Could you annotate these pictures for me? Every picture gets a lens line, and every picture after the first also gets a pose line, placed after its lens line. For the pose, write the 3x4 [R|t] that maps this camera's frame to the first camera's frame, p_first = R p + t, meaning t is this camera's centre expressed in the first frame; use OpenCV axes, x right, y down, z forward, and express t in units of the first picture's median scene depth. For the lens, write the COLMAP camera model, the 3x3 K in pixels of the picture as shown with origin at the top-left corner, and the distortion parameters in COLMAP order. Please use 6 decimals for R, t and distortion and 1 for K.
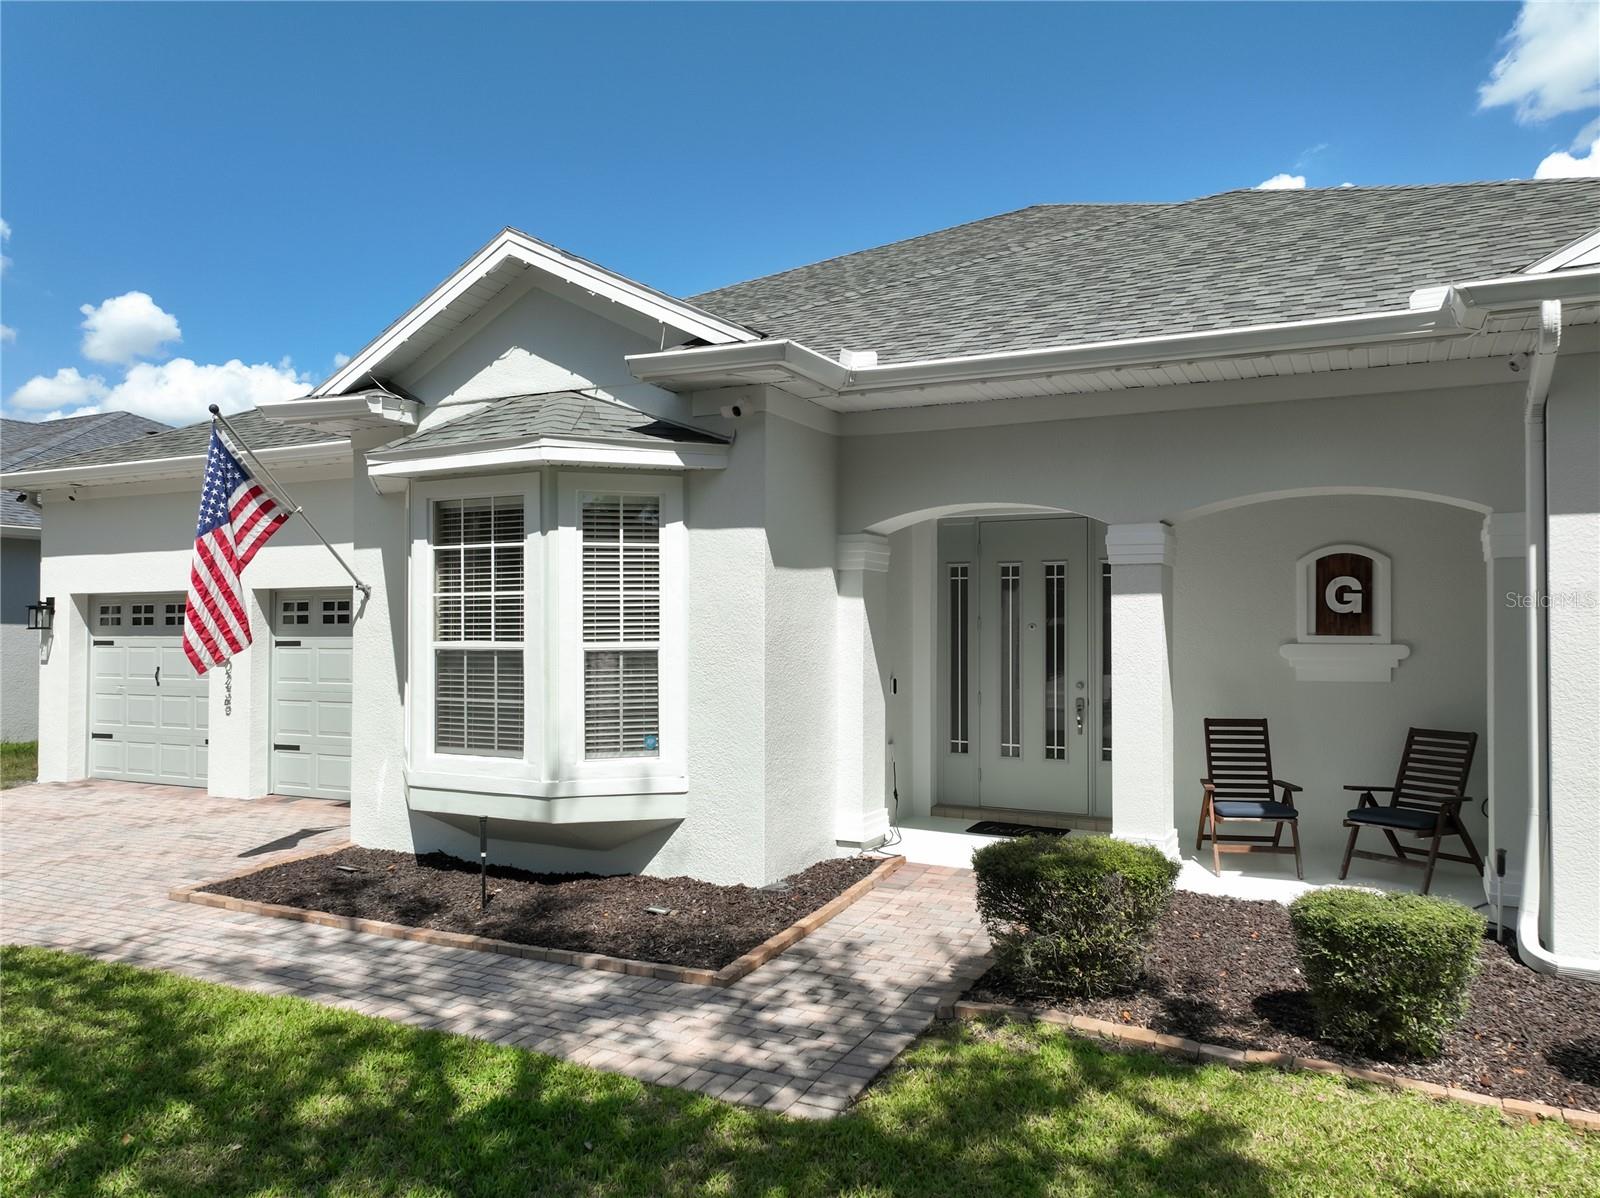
lens RADIAL K [[1131.7, 0, 800.0], [0, 1131.7, 599.0], [0, 0, 1]] dist [-0.004935, 0.038065]
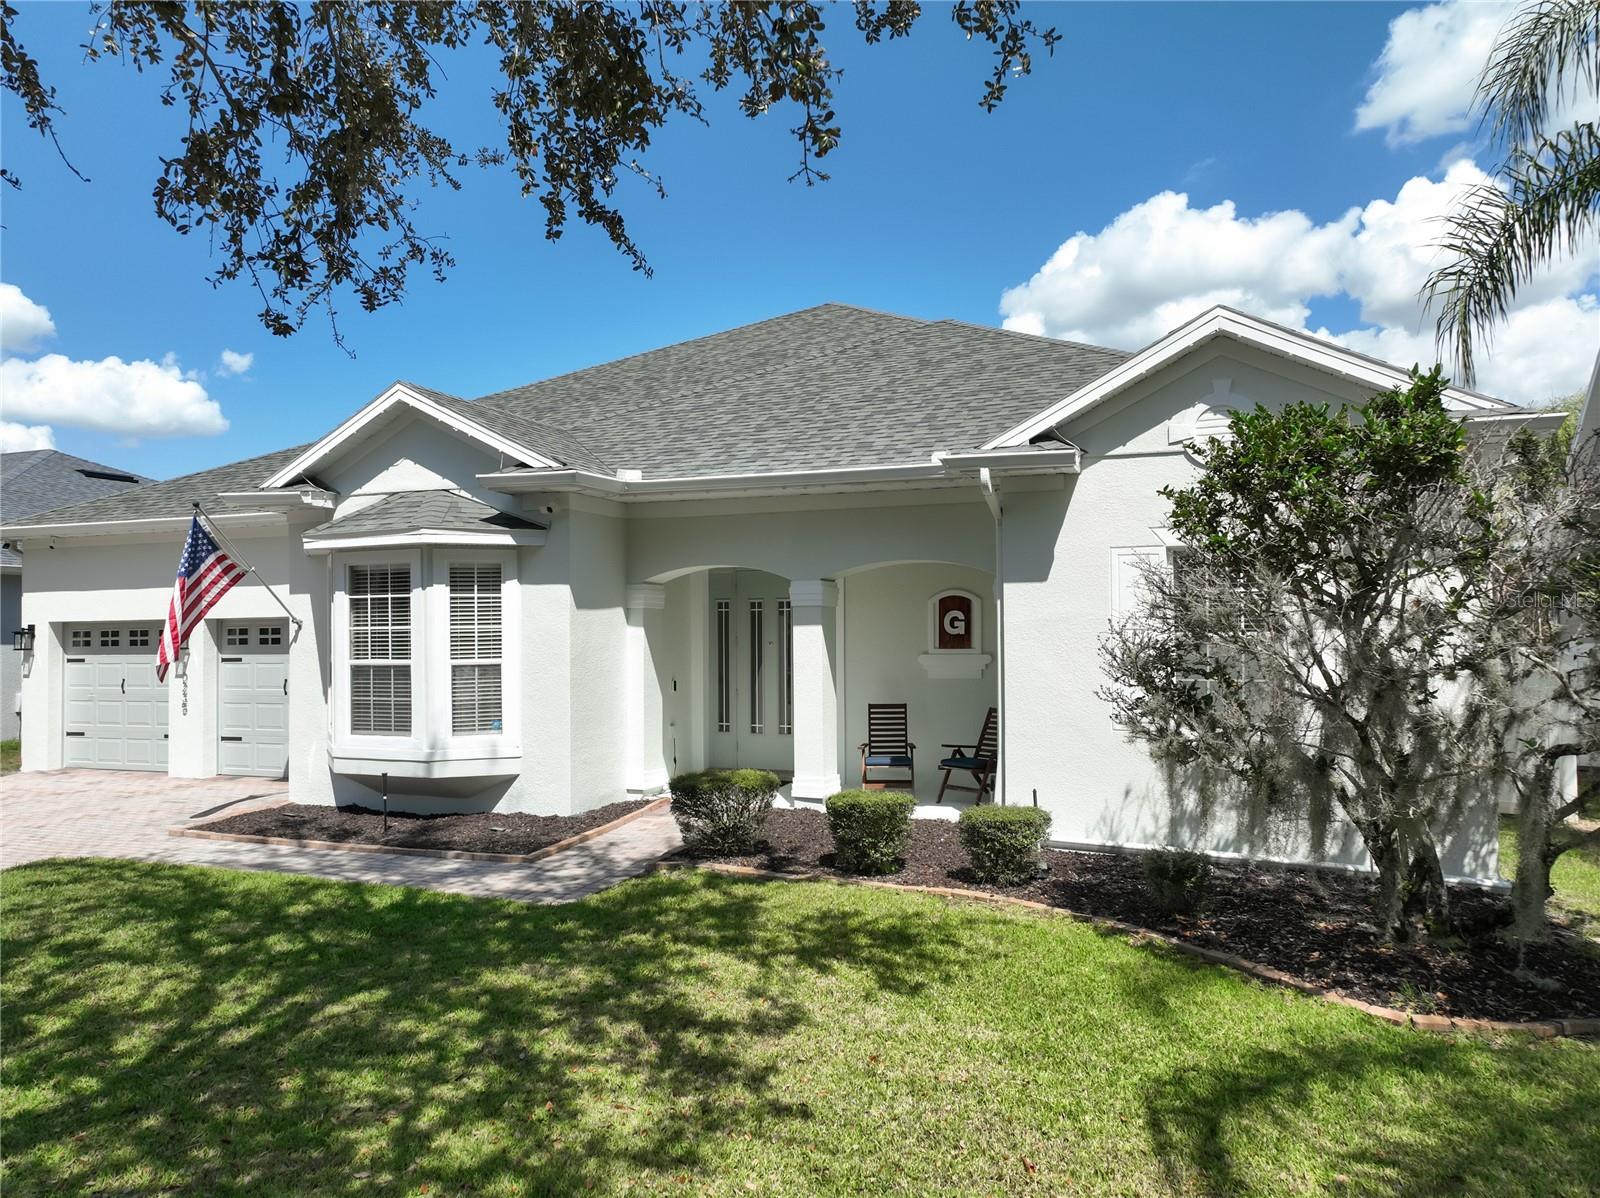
lens RADIAL K [[1151.2, 0, 800.0], [0, 1151.2, 599.0], [0, 0, 1]] dist [-0.011809, 0.036255]
pose [[0.997139, -0.007786, 0.075182, 0.158026], [0.007877, 0.999969, -0.000920, -0.037178], [-0.075172, 0.001510, 0.997169, -0.567709]]
